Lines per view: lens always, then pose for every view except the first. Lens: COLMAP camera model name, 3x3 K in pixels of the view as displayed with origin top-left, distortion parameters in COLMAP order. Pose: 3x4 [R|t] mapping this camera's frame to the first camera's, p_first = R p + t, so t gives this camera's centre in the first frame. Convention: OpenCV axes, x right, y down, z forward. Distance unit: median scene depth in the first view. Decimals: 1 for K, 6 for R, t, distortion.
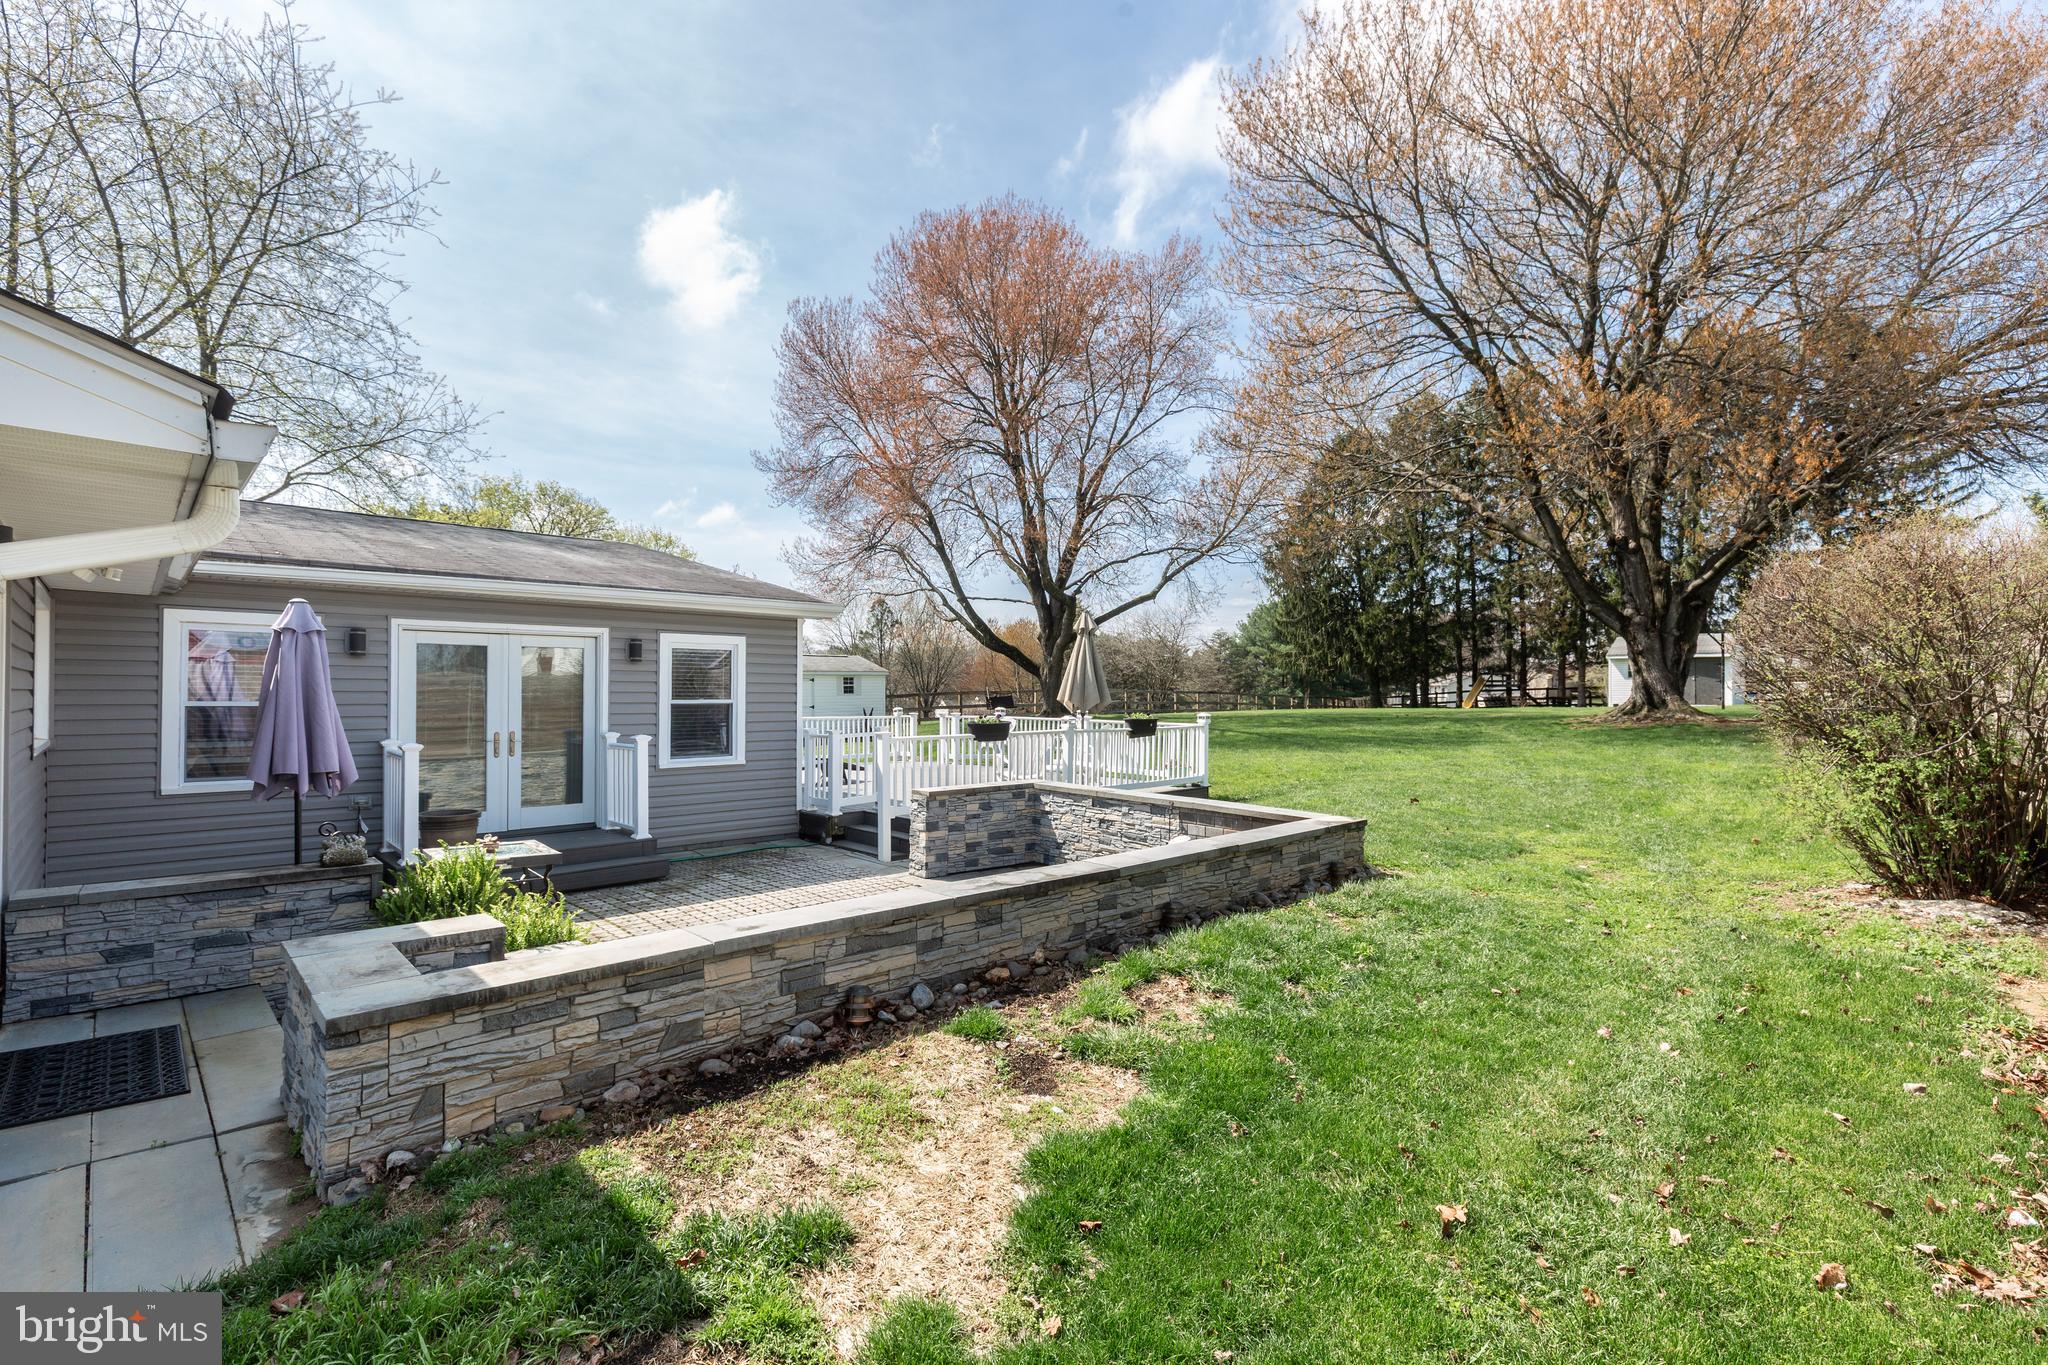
lens RADIAL K [[947.4, 0, 1020.9], [0, 947.4, 687.9], [0, 0, 1]] dist [0.005760, -0.001662]
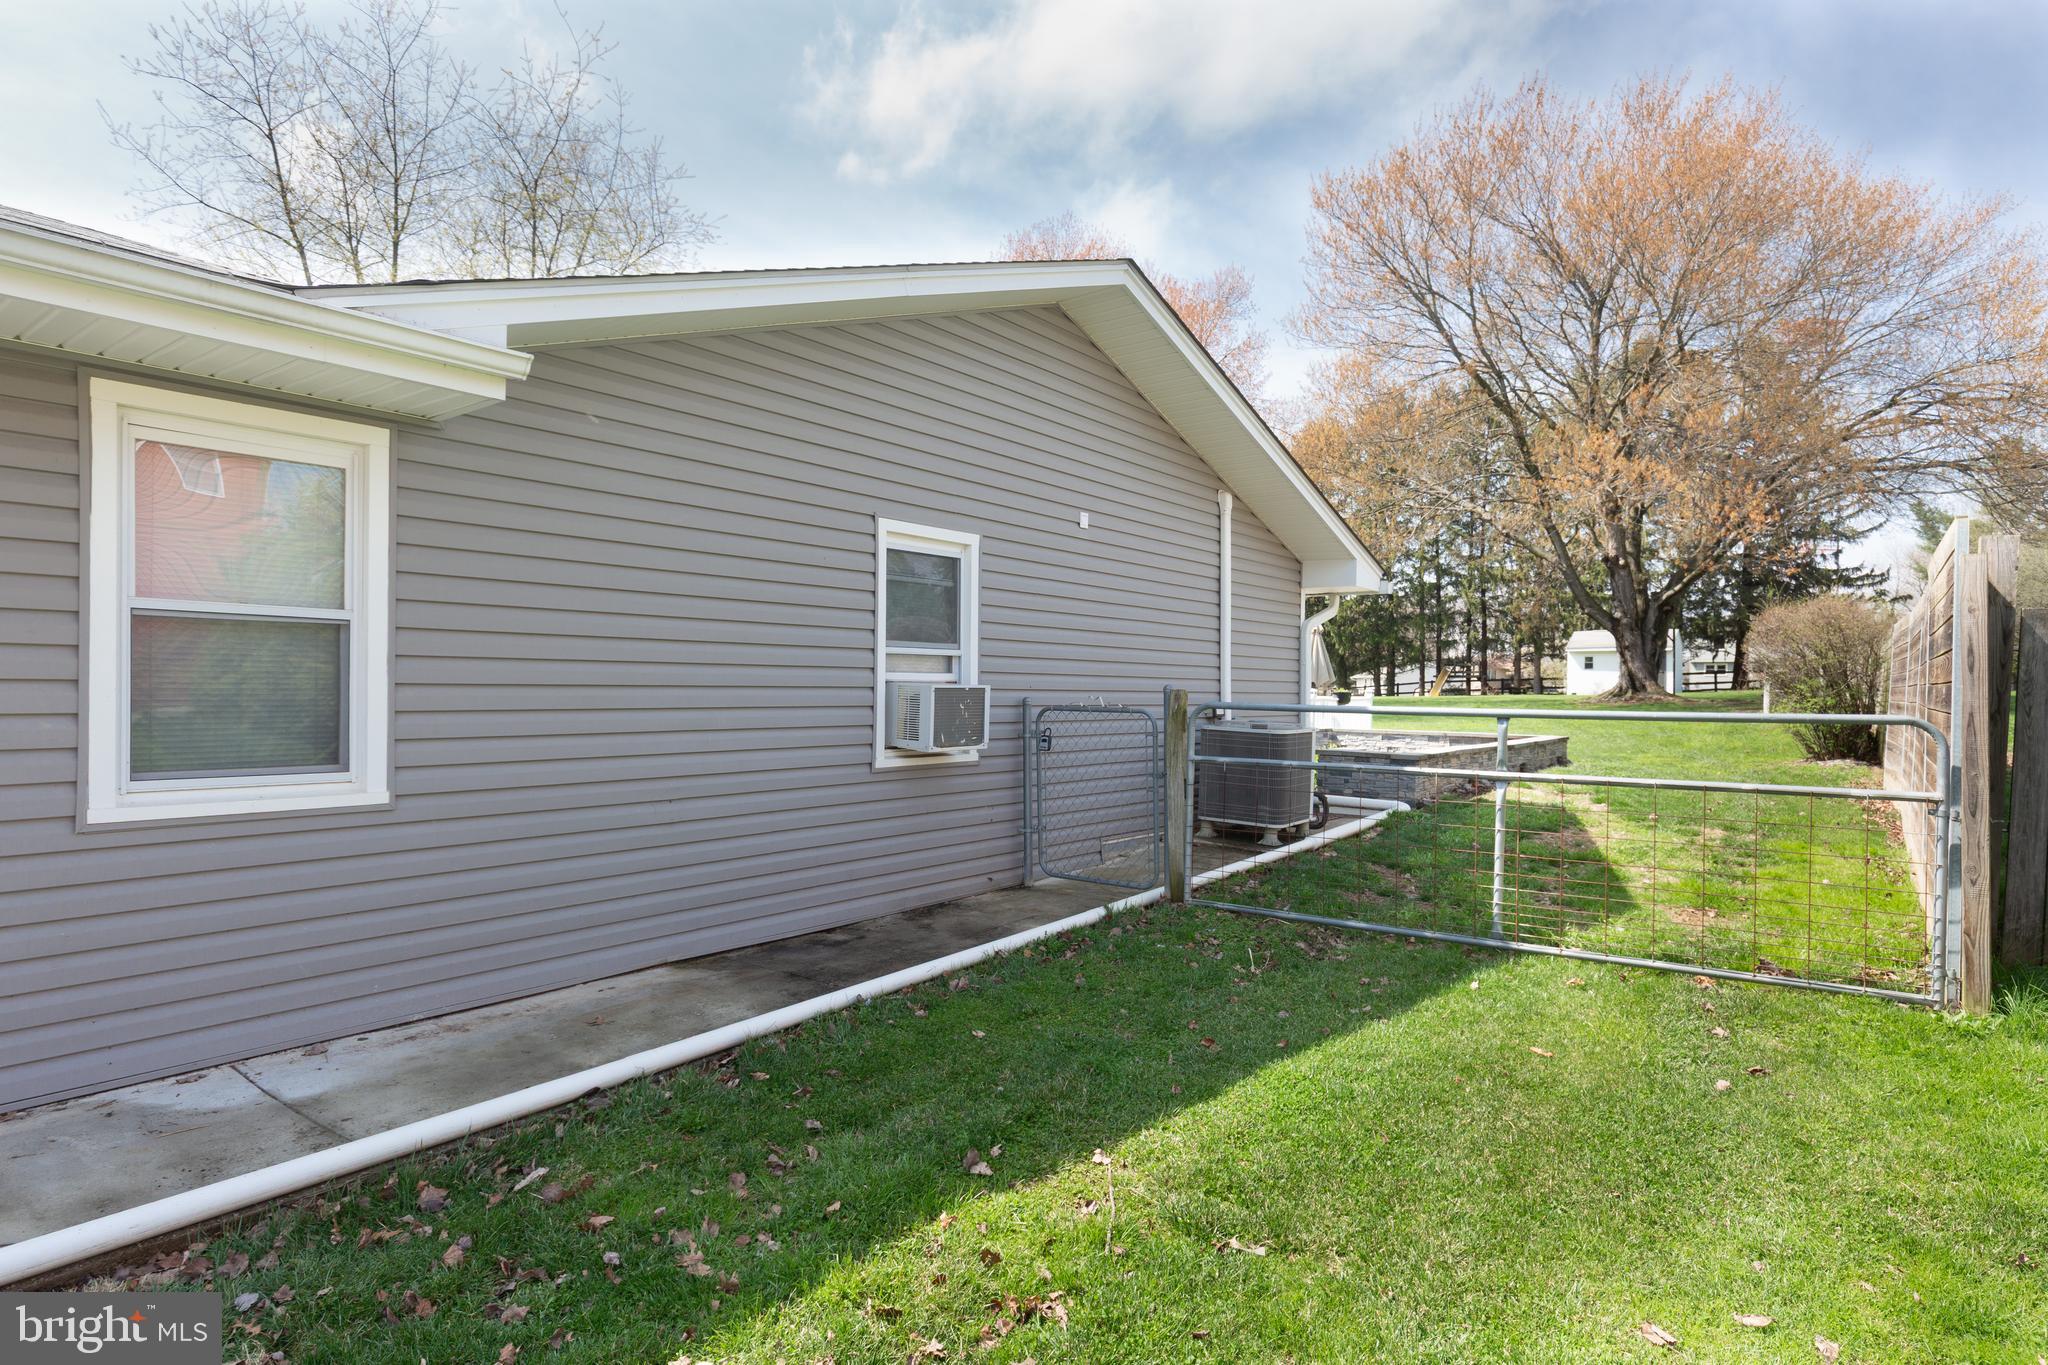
lens RADIAL K [[1120.4, 0, 1020.4], [0, 1120.4, 685.4], [0, 0, 1]] dist [0.000578, 0.003820]
pose [[0.990731, 0.003122, 0.135803, -0.232803], [-0.003732, 0.999984, 0.004241, 0.006671], [-0.135787, -0.004709, 0.990727, -0.244282]]
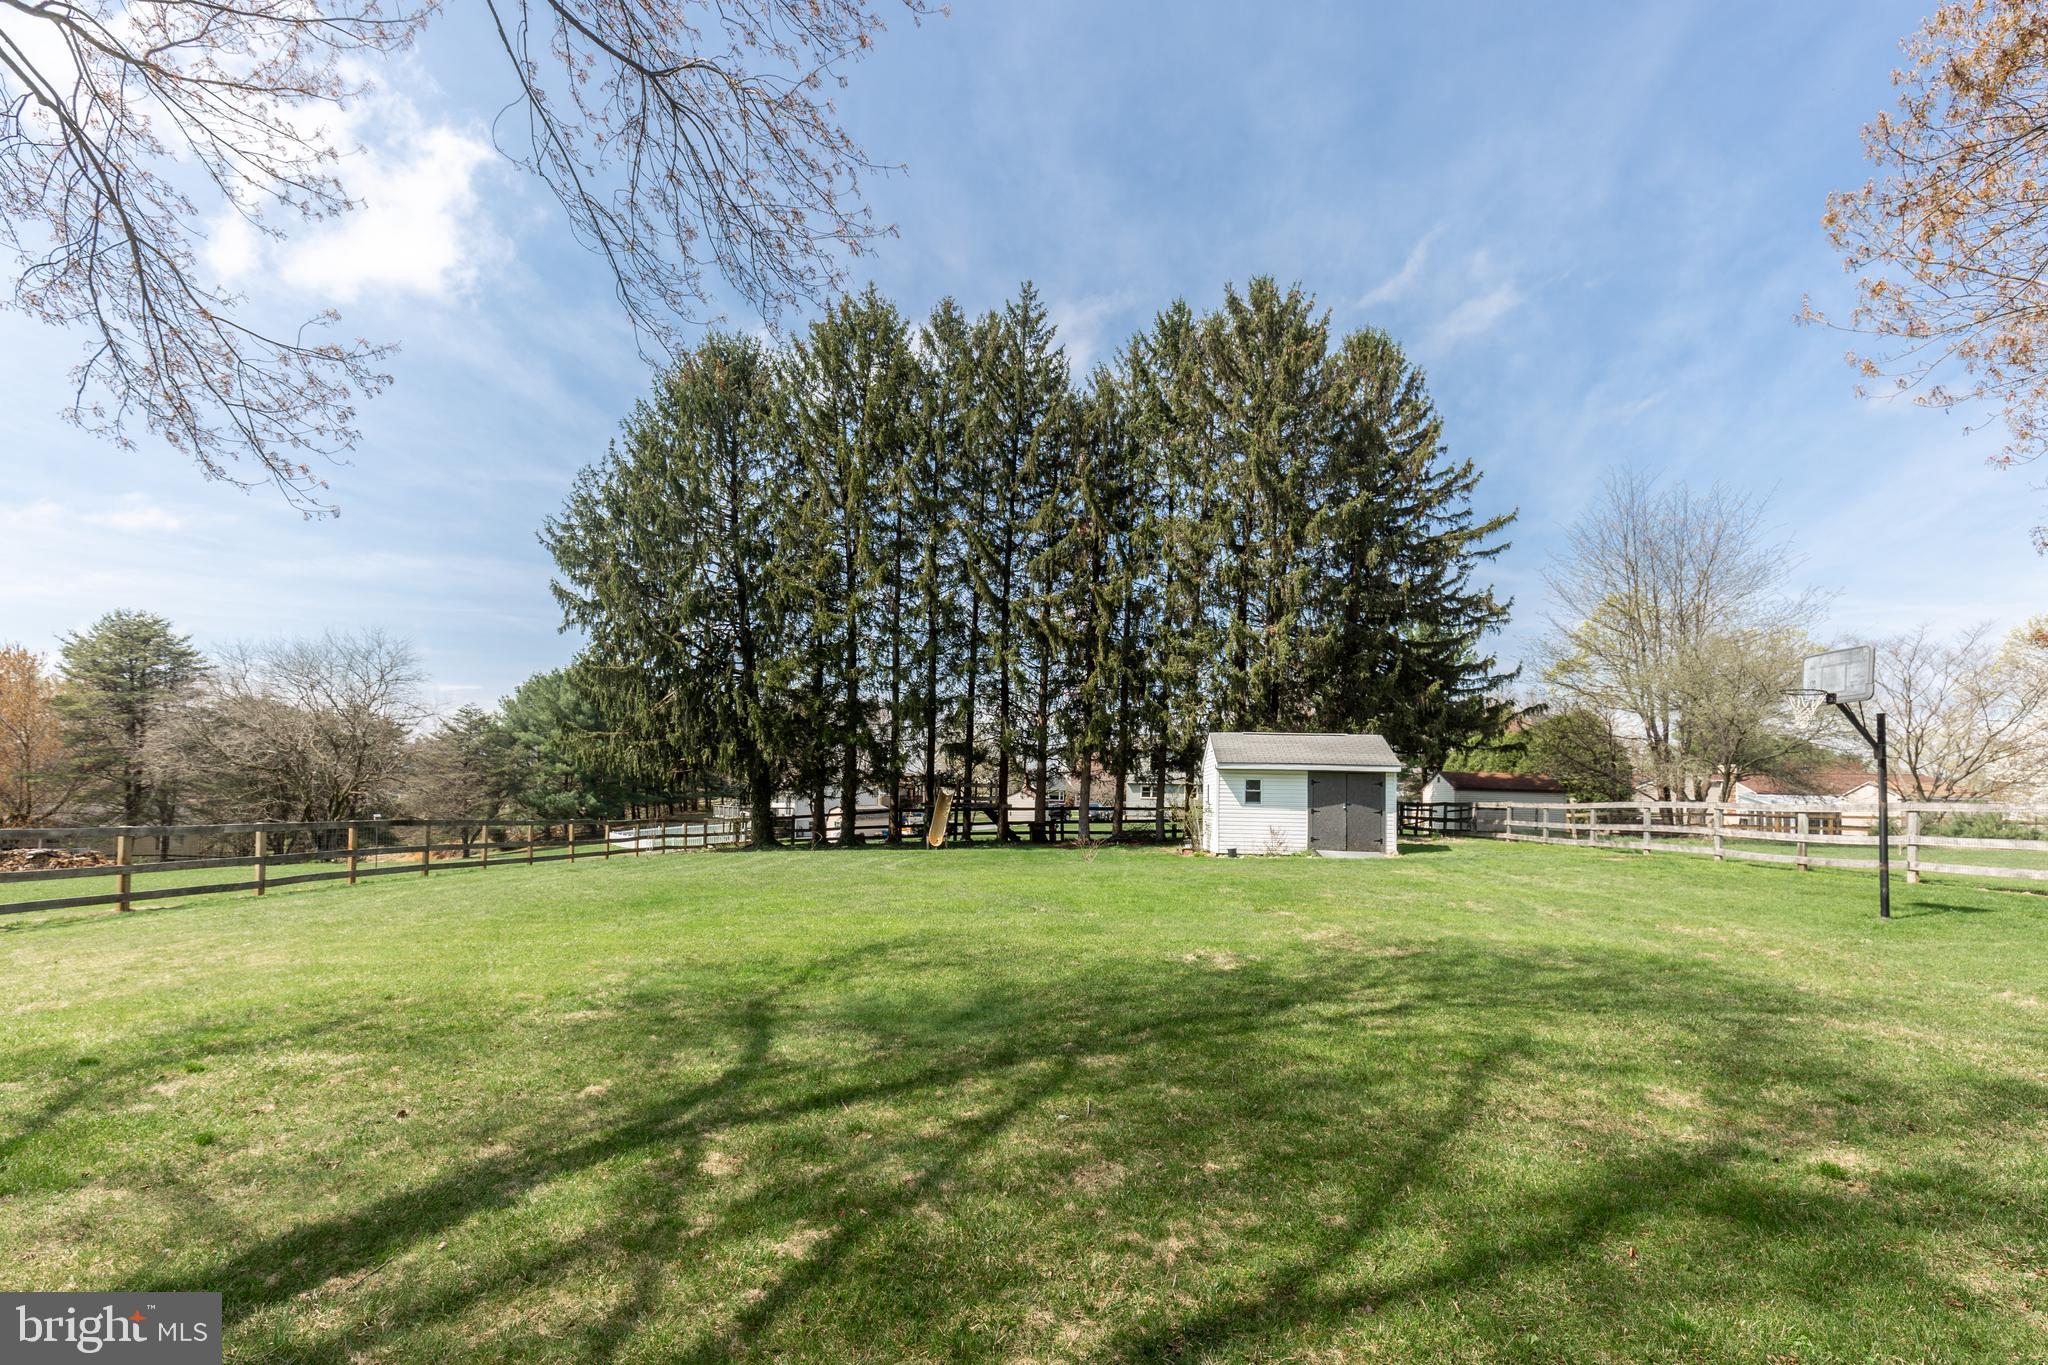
lens RADIAL K [[947.4, 0, 1039.8], [0, 947.4, 760.2], [0, 0, 1]] dist [0.005760, -0.001662]
pose [[0.738034, 0.038866, 0.673644, 0.244335], [-0.019556, 0.999152, -0.036222, -0.023350], [-0.674480, 0.013559, 0.738168, 0.999441]]
